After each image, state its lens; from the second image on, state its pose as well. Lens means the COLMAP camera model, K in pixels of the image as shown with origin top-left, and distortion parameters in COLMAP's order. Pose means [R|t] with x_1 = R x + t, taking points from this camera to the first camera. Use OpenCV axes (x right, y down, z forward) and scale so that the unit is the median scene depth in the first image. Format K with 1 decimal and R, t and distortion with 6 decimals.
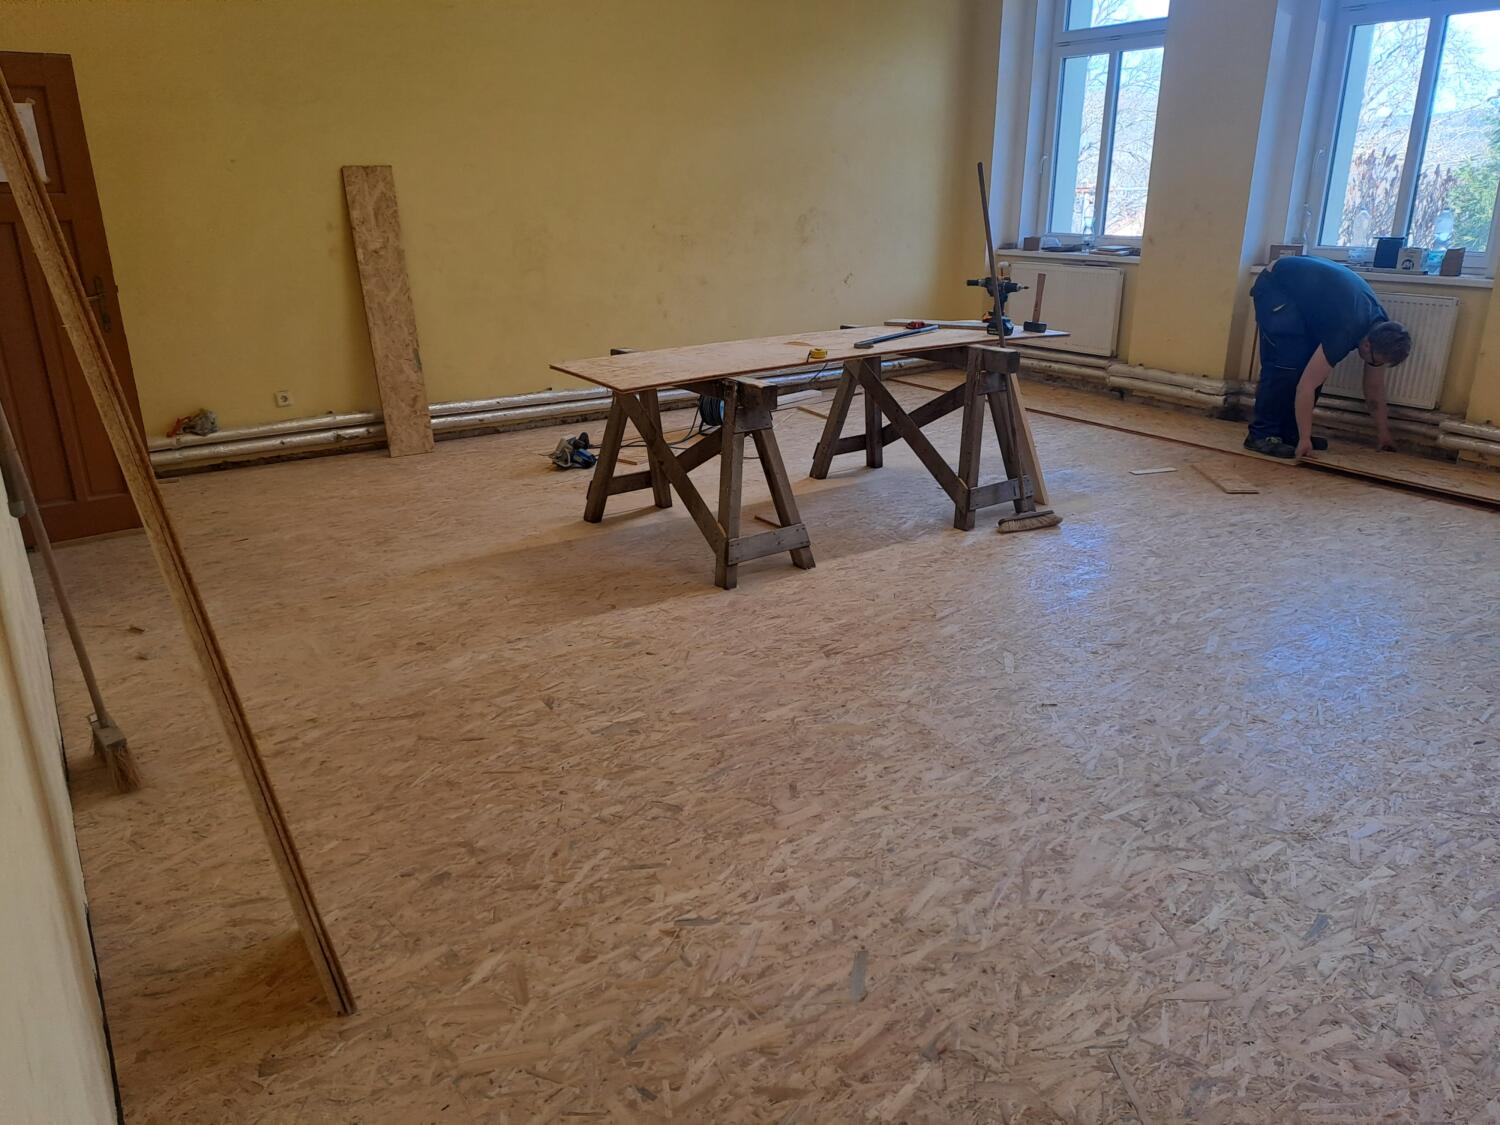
lens RADIAL K [[1103.4, 0, 750.0], [0, 1103.4, 562.5], [0, 0, 1]] dist [0.113220, -0.121138]
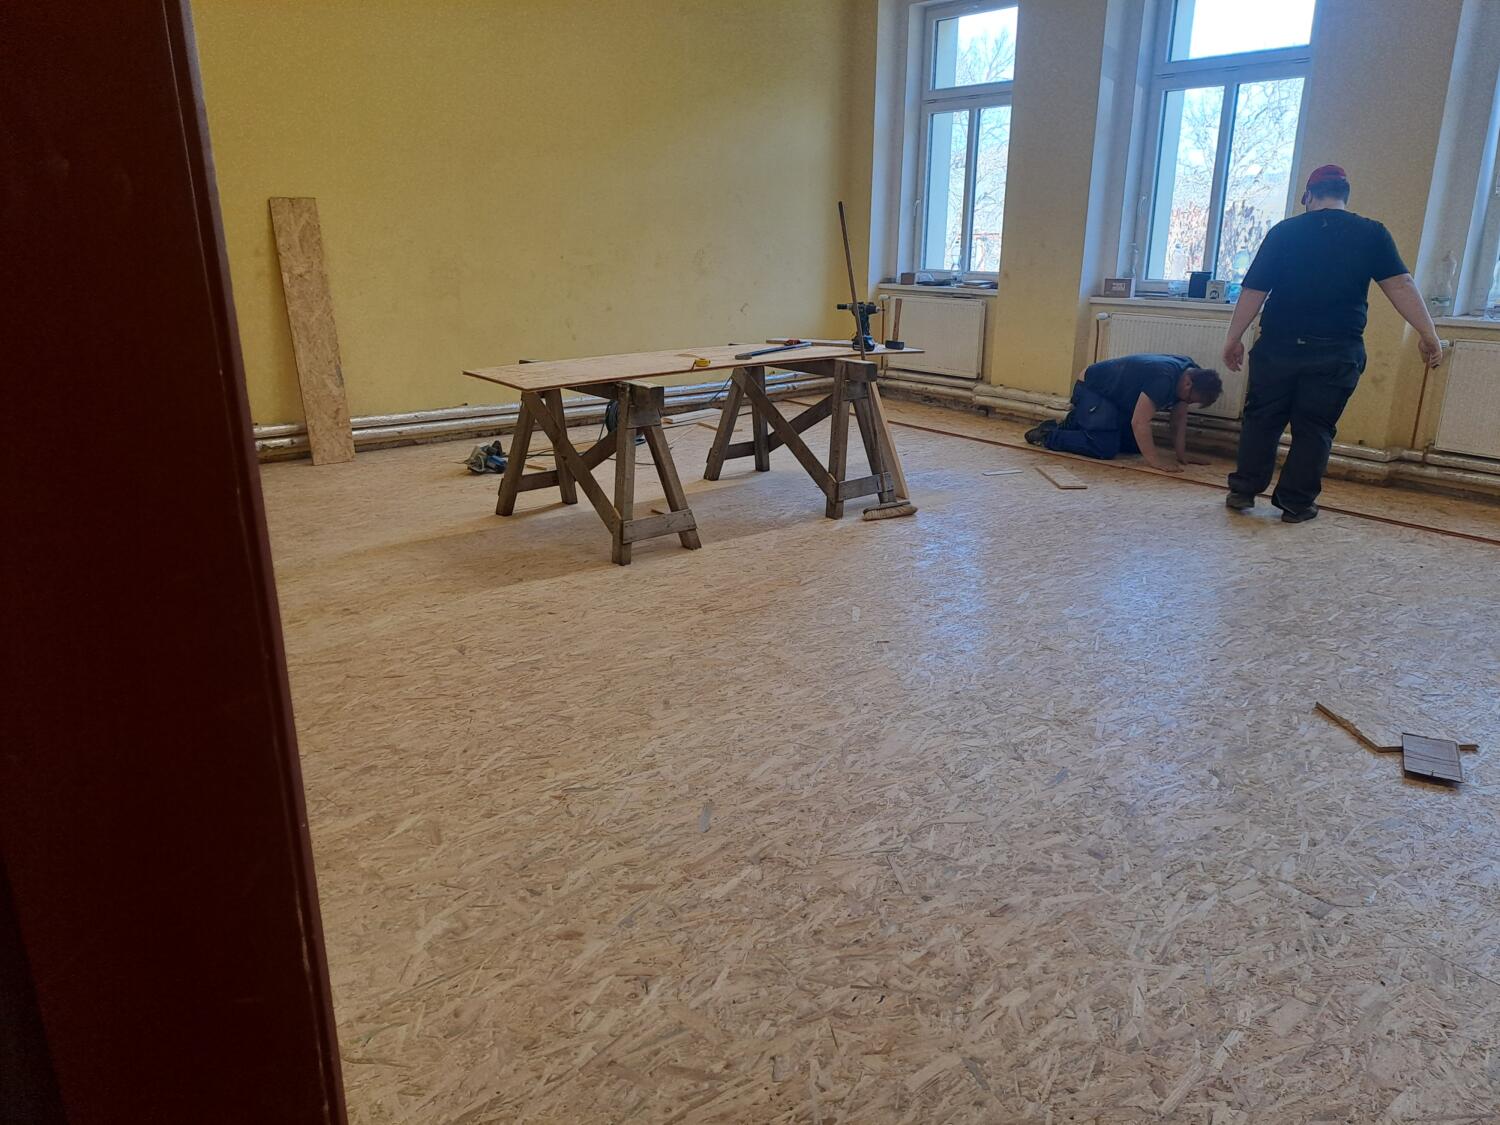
lens RADIAL K [[1104.5, 0, 755.4], [0, 1104.5, 563.9], [0, 0, 1]] dist [0.118200, -0.155301]
pose [[0.997400, -0.010043, 0.071354, 0.045667], [0.012593, 0.999295, -0.035373, 0.085514], [-0.070949, 0.036180, 0.996824, -0.197221]]
